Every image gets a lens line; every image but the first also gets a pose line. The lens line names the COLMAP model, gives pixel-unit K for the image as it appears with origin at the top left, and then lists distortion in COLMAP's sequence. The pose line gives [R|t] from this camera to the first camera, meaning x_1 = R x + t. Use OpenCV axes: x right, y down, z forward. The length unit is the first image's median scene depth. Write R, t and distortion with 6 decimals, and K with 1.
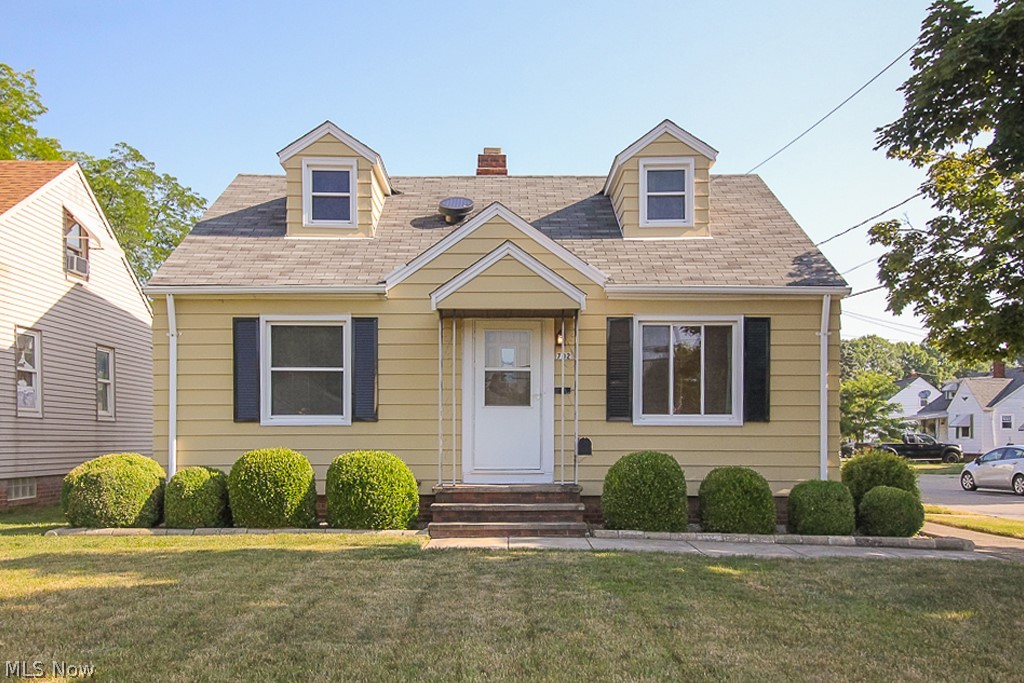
lens RADIAL K [[828.3, 0, 512.0], [0, 828.3, 341.5], [0, 0, 1]] dist [0.047217, 0.001003]
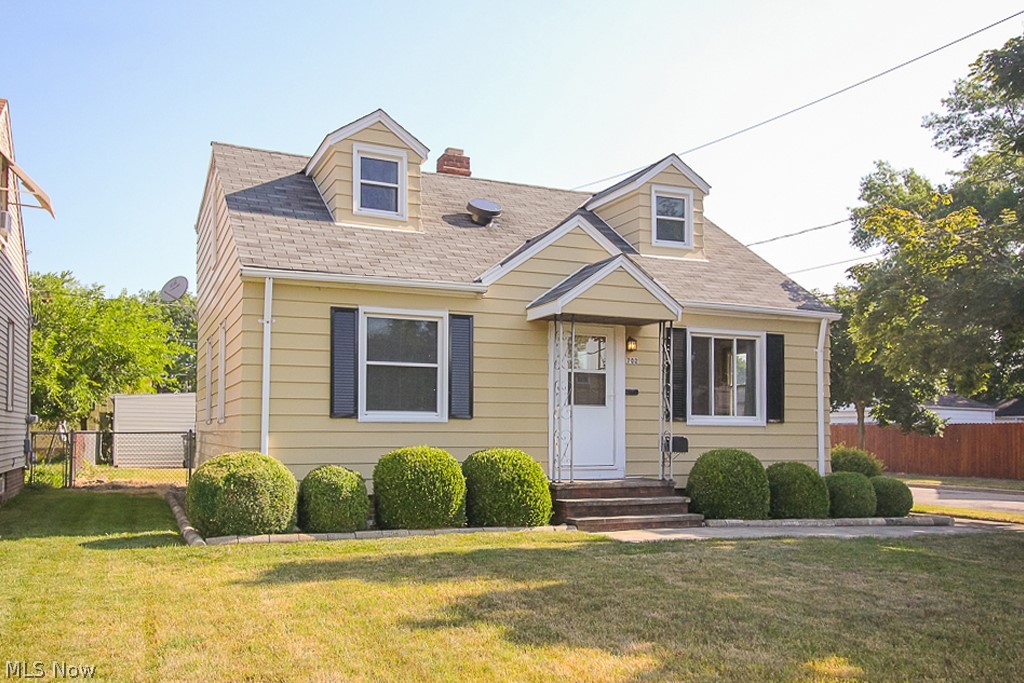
lens RADIAL K [[840.2, 0, 521.9], [0, 840.2, 286.5], [0, 0, 1]] dist [0.034842, -0.001586]
pose [[0.919660, 0.072019, 0.386056, -0.511399], [-0.052364, 0.996751, -0.061202, -0.004385], [-0.389210, 0.036070, 0.920443, 0.030156]]
